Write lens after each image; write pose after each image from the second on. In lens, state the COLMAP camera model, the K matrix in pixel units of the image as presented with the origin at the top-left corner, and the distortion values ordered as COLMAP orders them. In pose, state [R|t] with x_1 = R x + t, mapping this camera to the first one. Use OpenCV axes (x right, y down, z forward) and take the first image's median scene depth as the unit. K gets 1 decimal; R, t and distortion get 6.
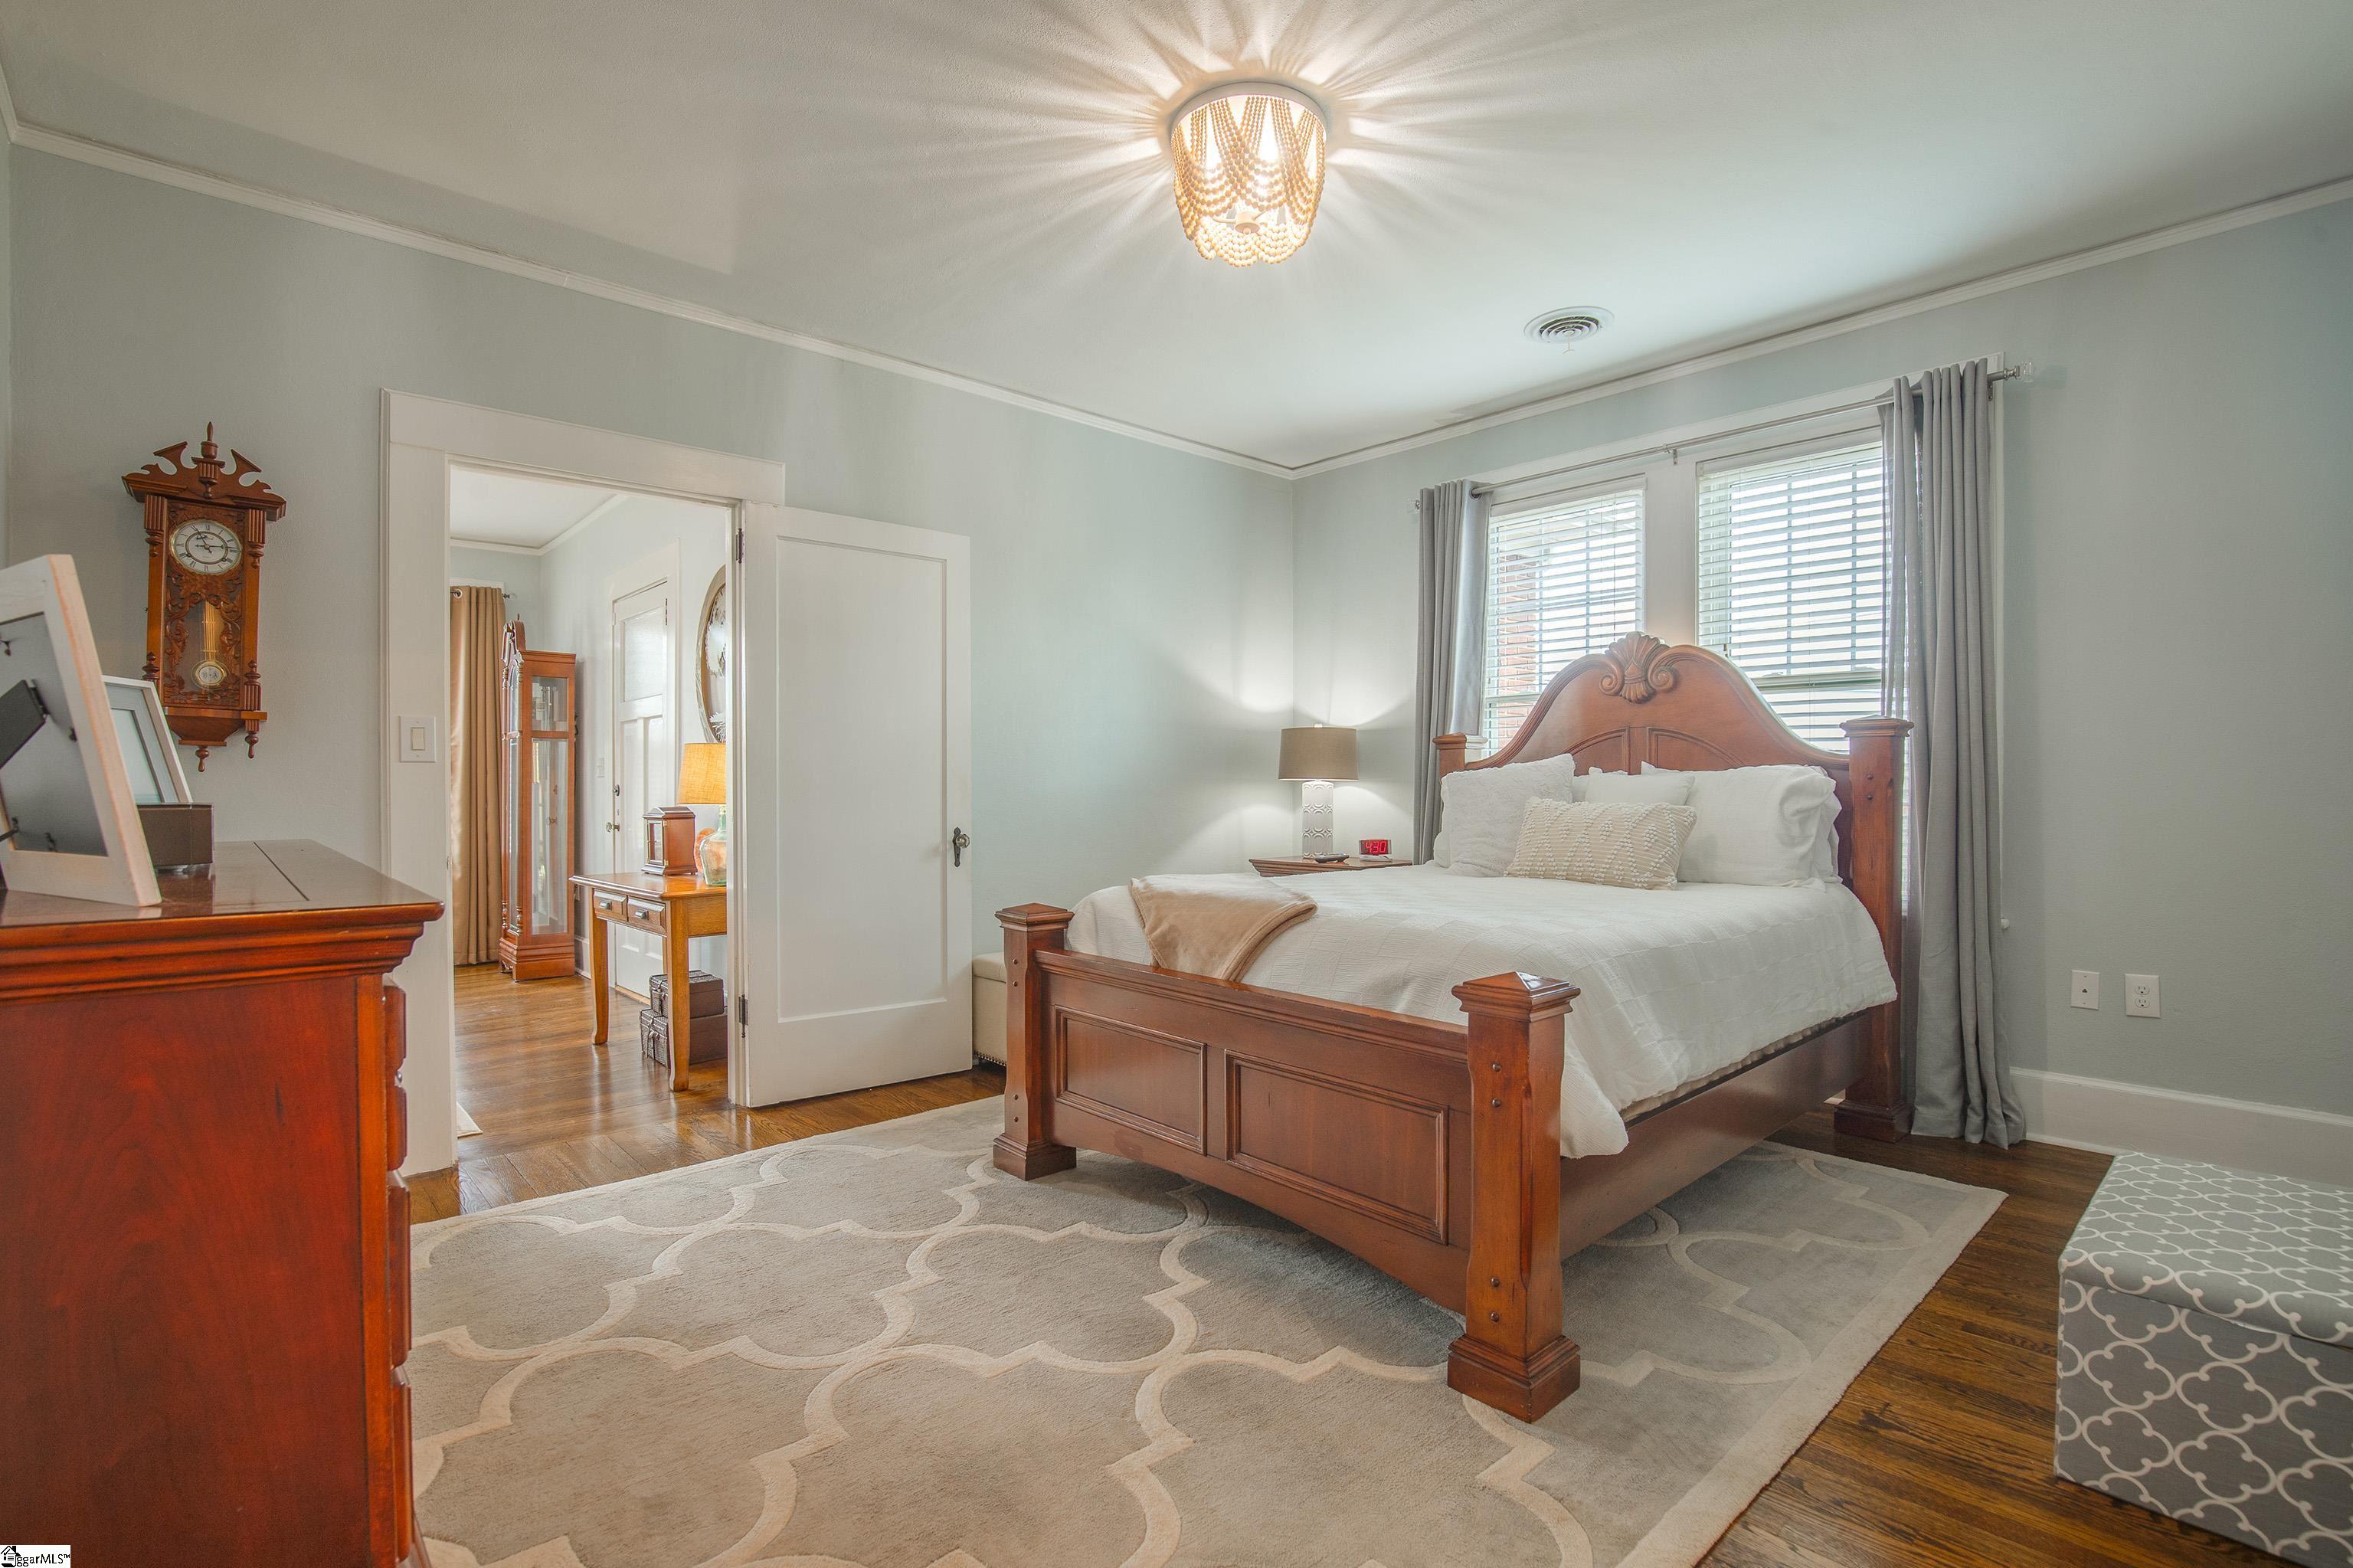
lens RADIAL K [[1102.3, 0, 1187.3], [0, 1102.3, 794.7], [0, 0, 1]] dist [-0.032328, 0.007668]
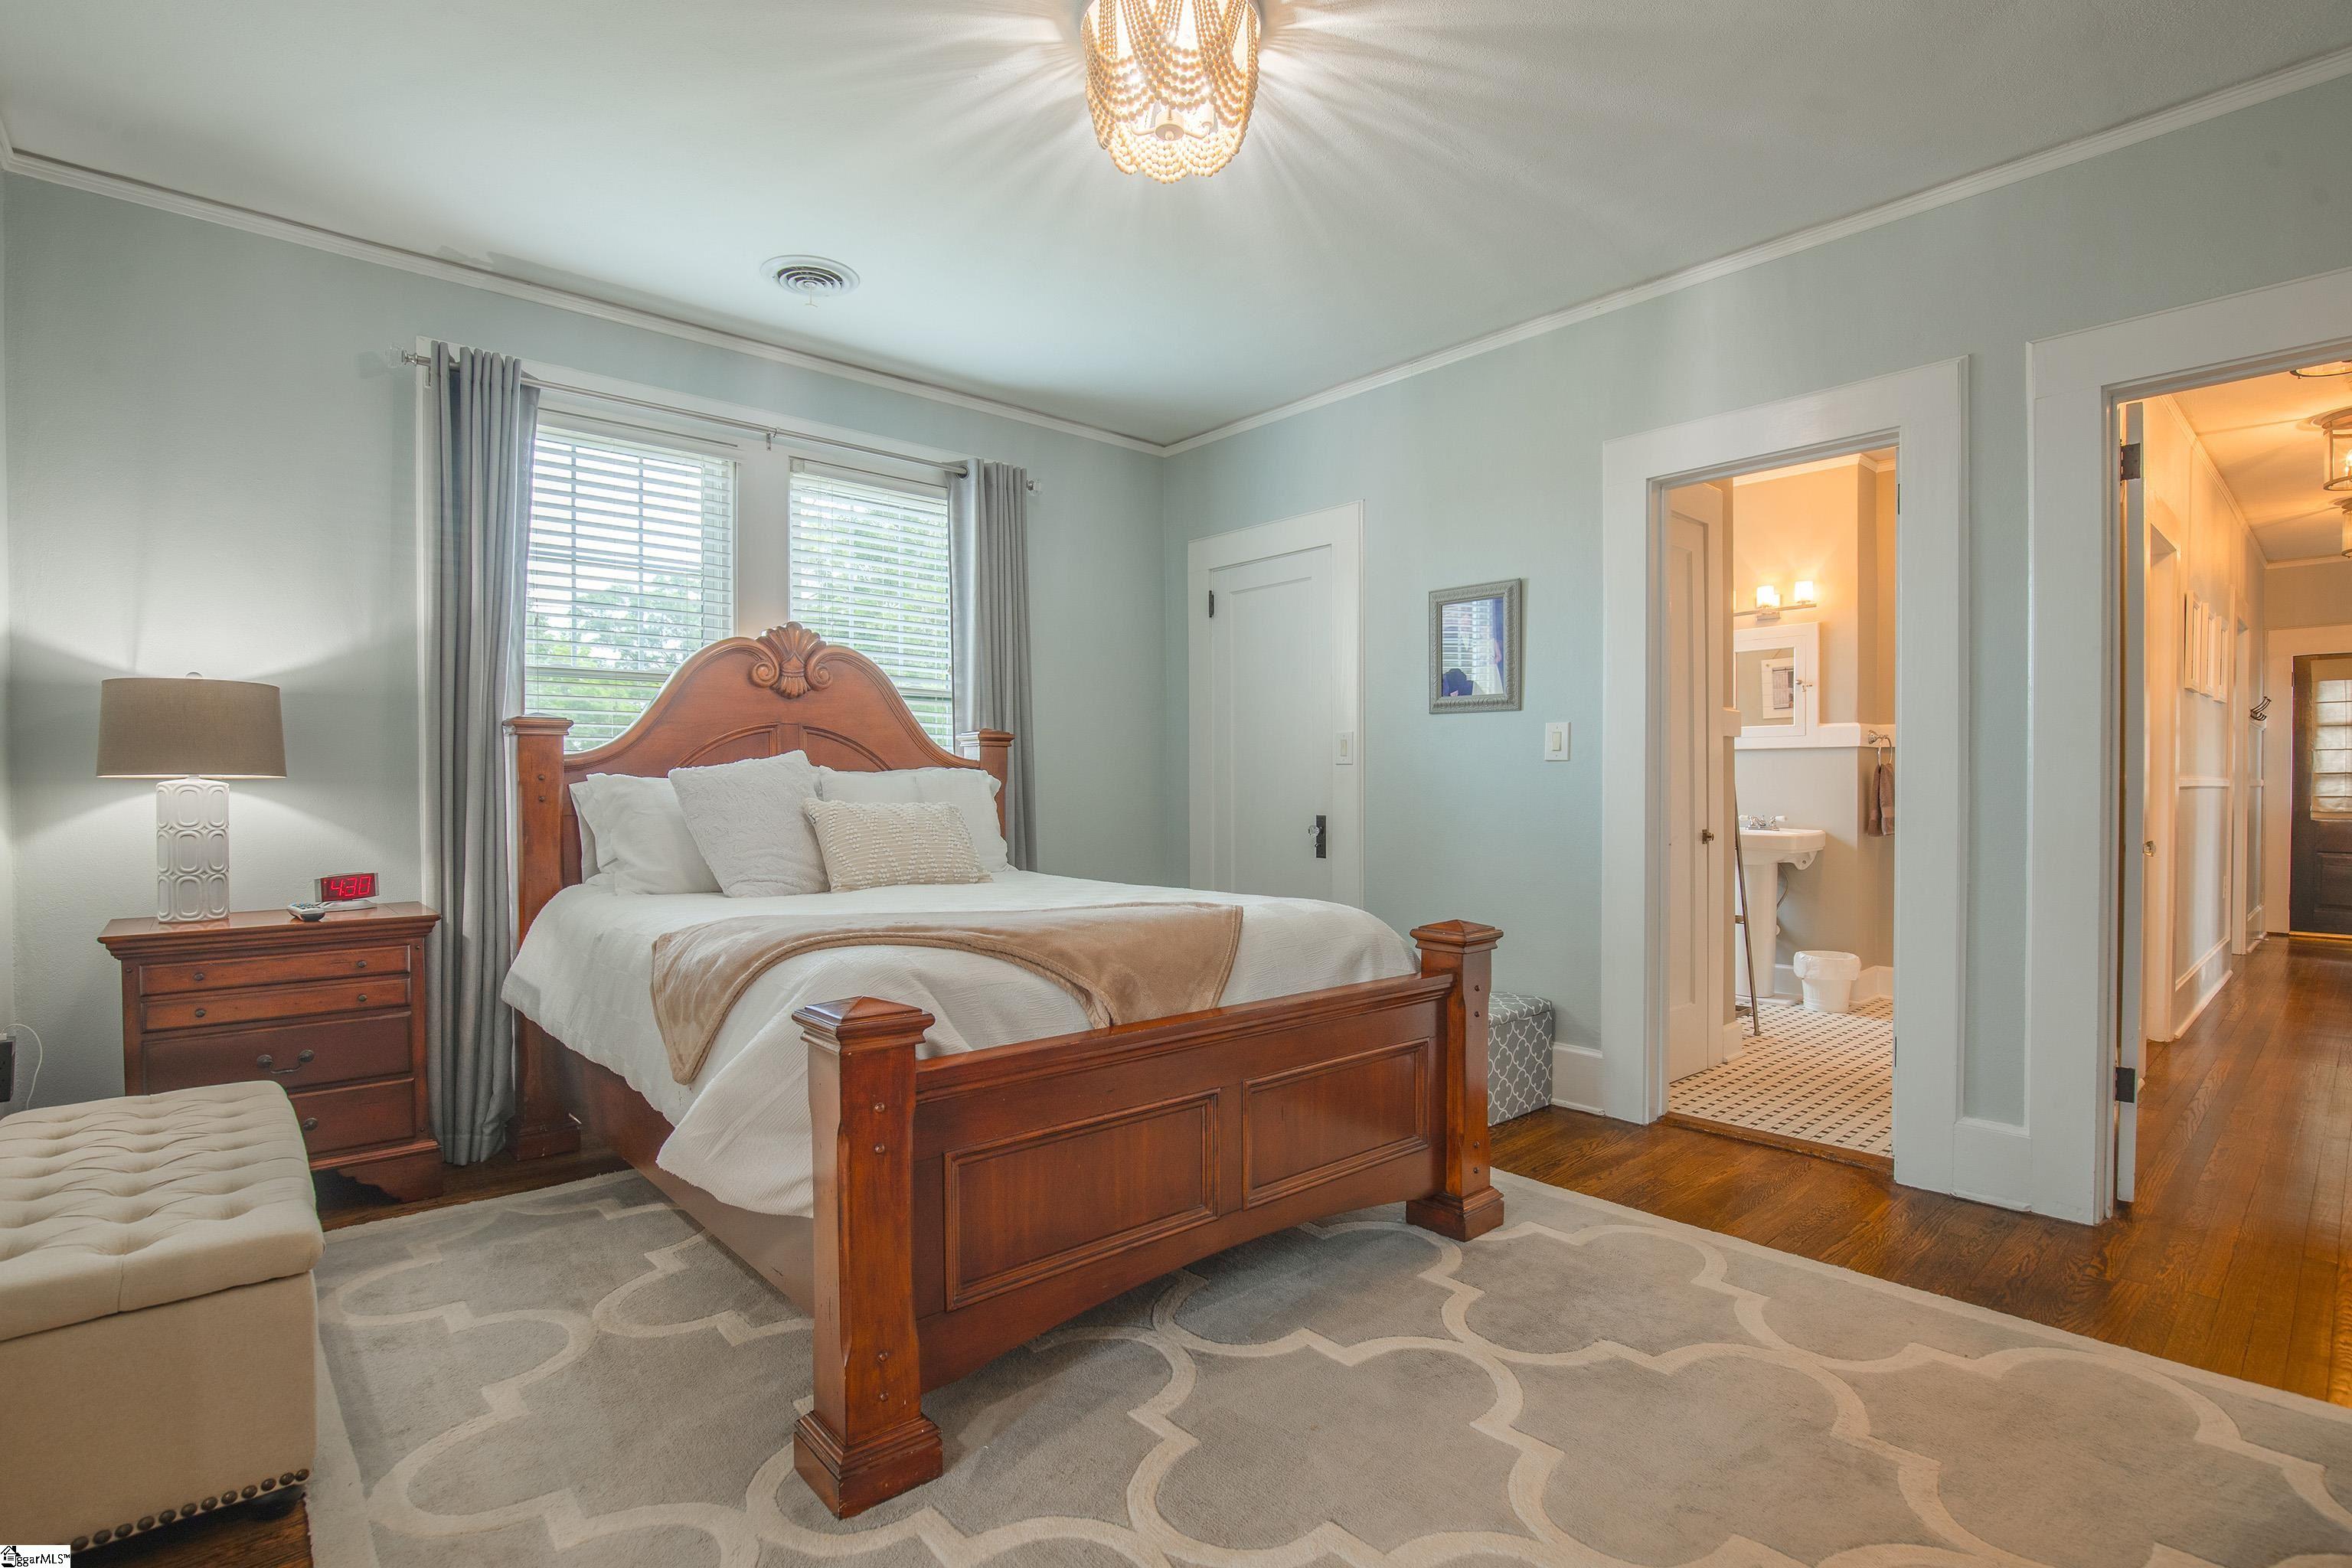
lens RADIAL K [[1101.8, 0, 1186.8], [0, 1101.8, 794.7], [0, 0, 1]] dist [-0.032328, 0.007668]
pose [[0.022988, -0.008868, 0.999696, -0.804880], [0.006639, 0.999940, 0.008718, -0.007676], [-0.999714, 0.006437, 0.023046, 0.969804]]
